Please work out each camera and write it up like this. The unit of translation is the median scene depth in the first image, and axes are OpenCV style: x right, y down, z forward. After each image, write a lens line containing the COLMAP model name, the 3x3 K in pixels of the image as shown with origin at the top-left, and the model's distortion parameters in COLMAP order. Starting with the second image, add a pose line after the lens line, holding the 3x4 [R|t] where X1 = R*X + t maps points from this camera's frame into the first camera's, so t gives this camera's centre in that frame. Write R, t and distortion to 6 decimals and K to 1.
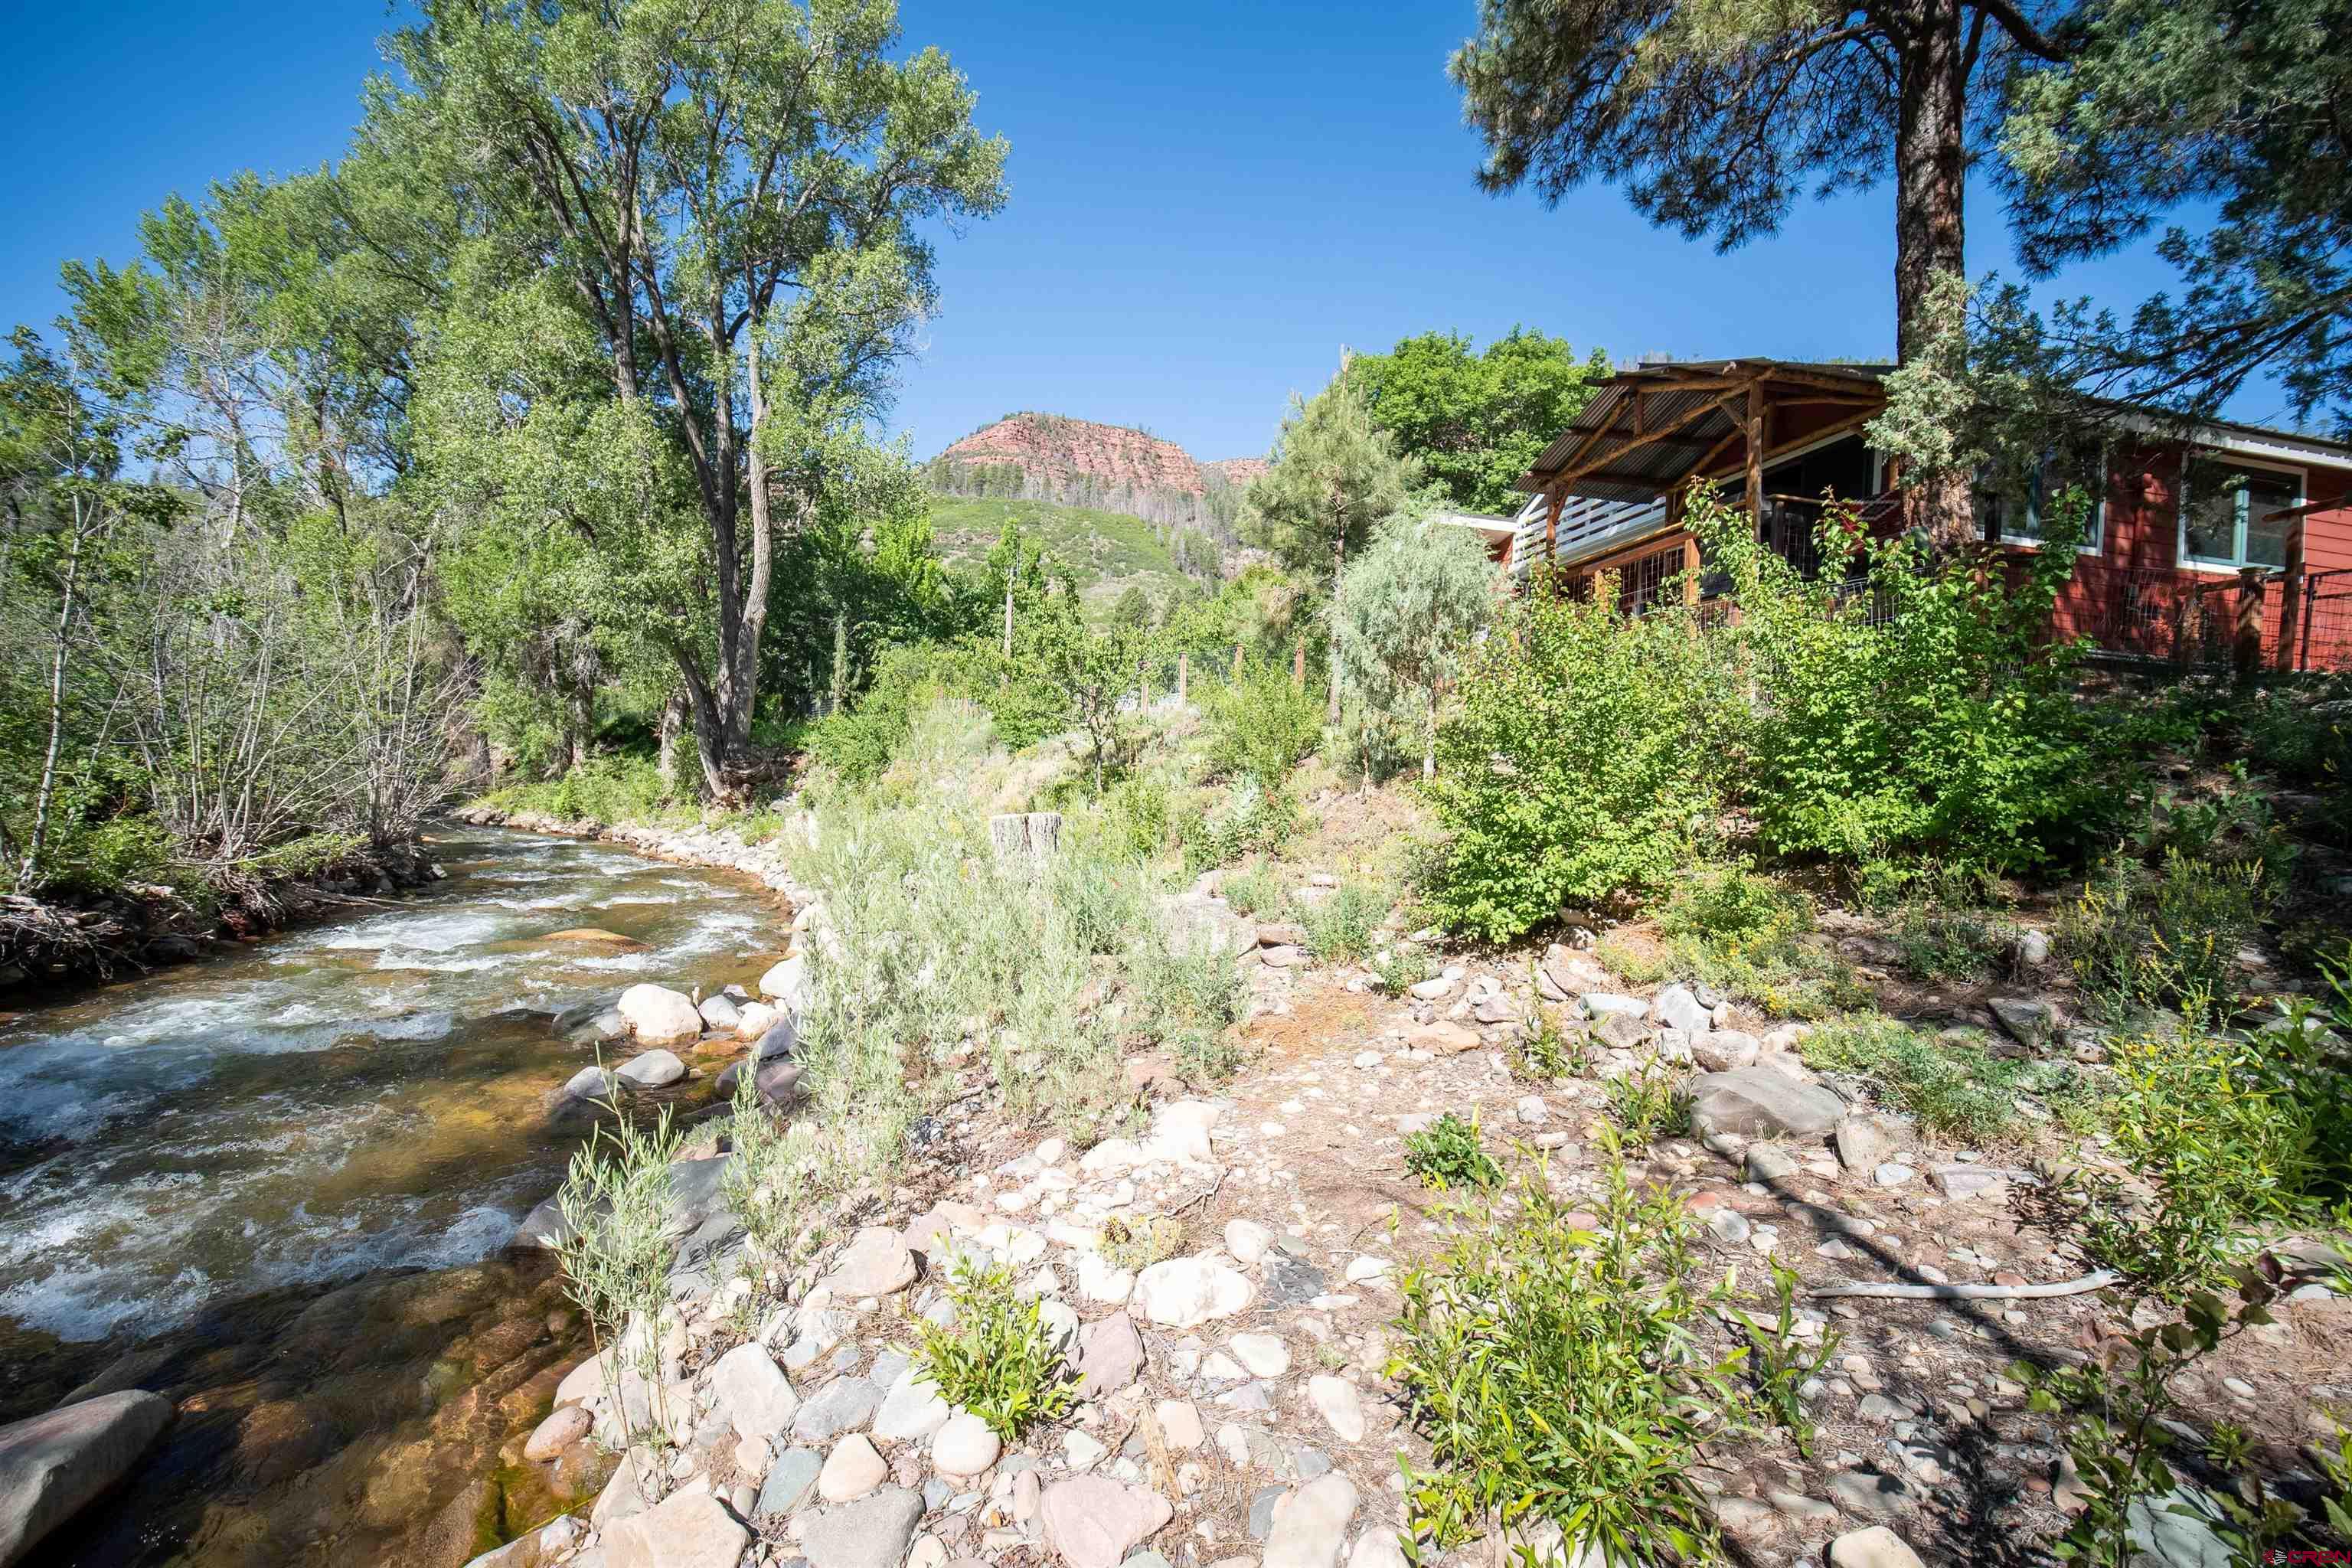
lens RADIAL K [[936.4, 0, 1176.0], [0, 936.4, 784.0], [0, 0, 1]] dist [0.000209, -0.000012]
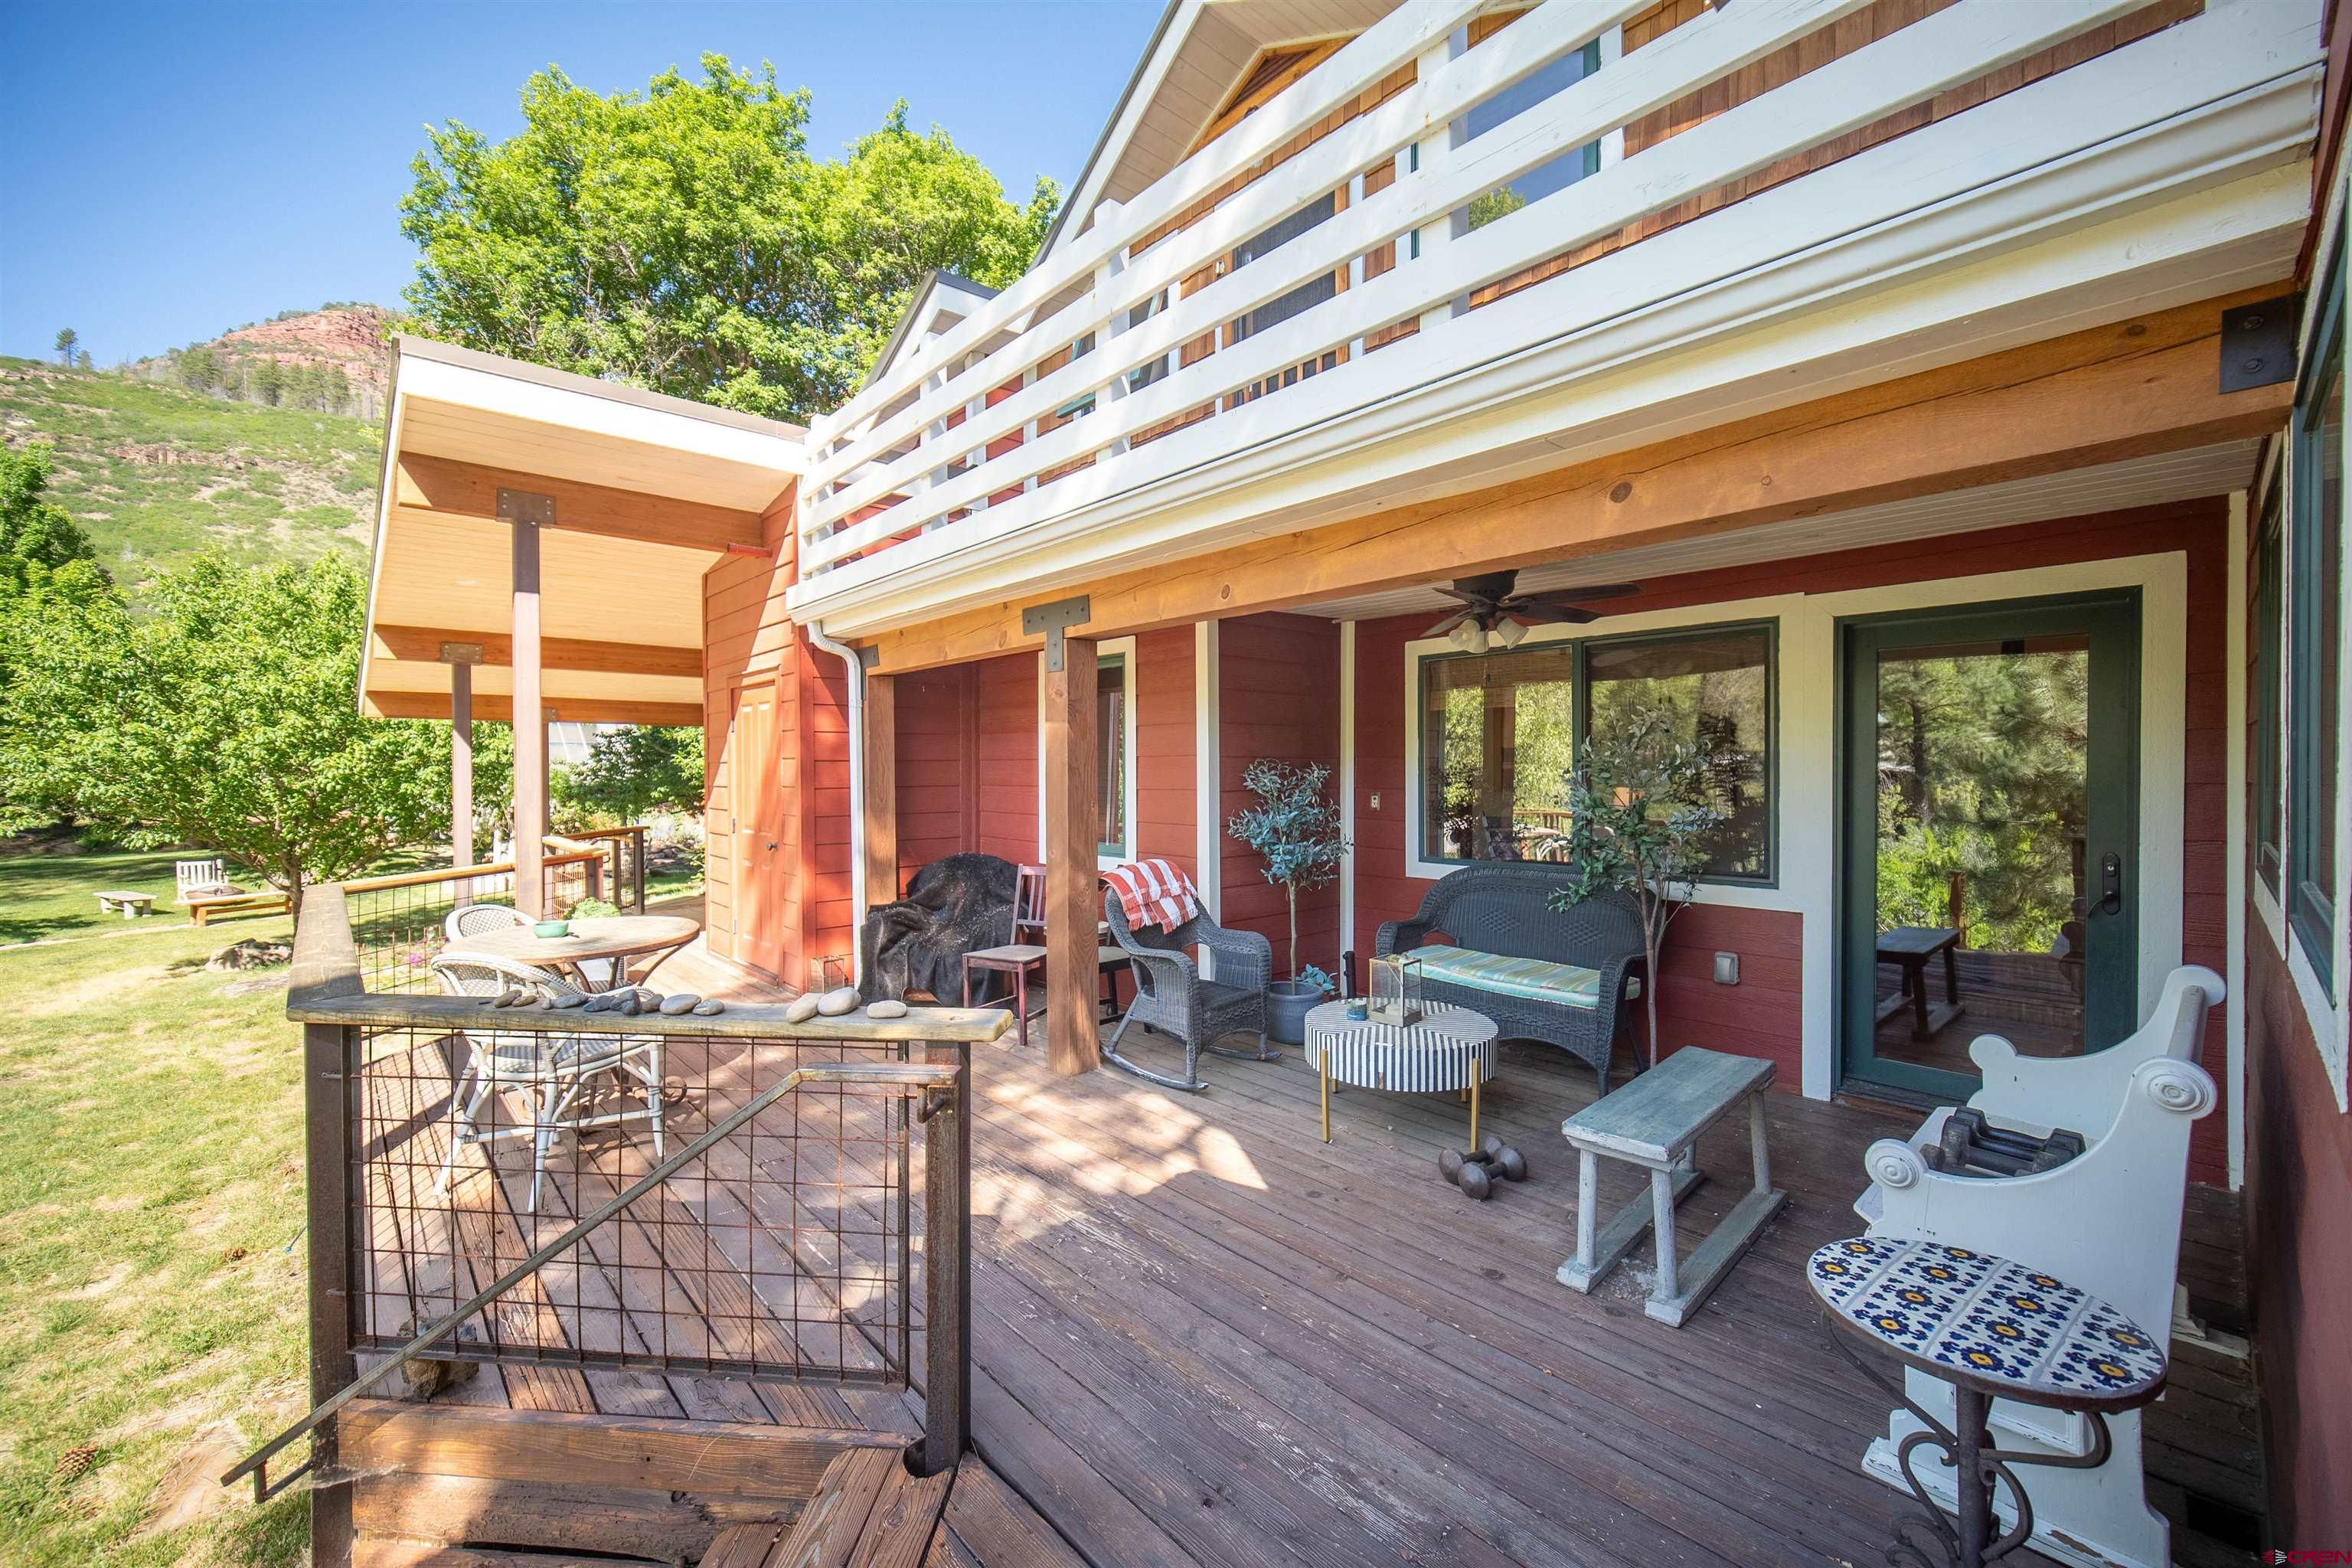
lens RADIAL K [[936.4, 0, 1176.0], [0, 936.4, 784.0], [0, 0, 1]] dist [0.000209, -0.000012]
pose [[0.869946, -0.062621, 0.489155, 0.222981], [0.051711, 0.998020, 0.035799, -0.122500], [-0.490428, -0.005849, 0.871462, 0.476623]]
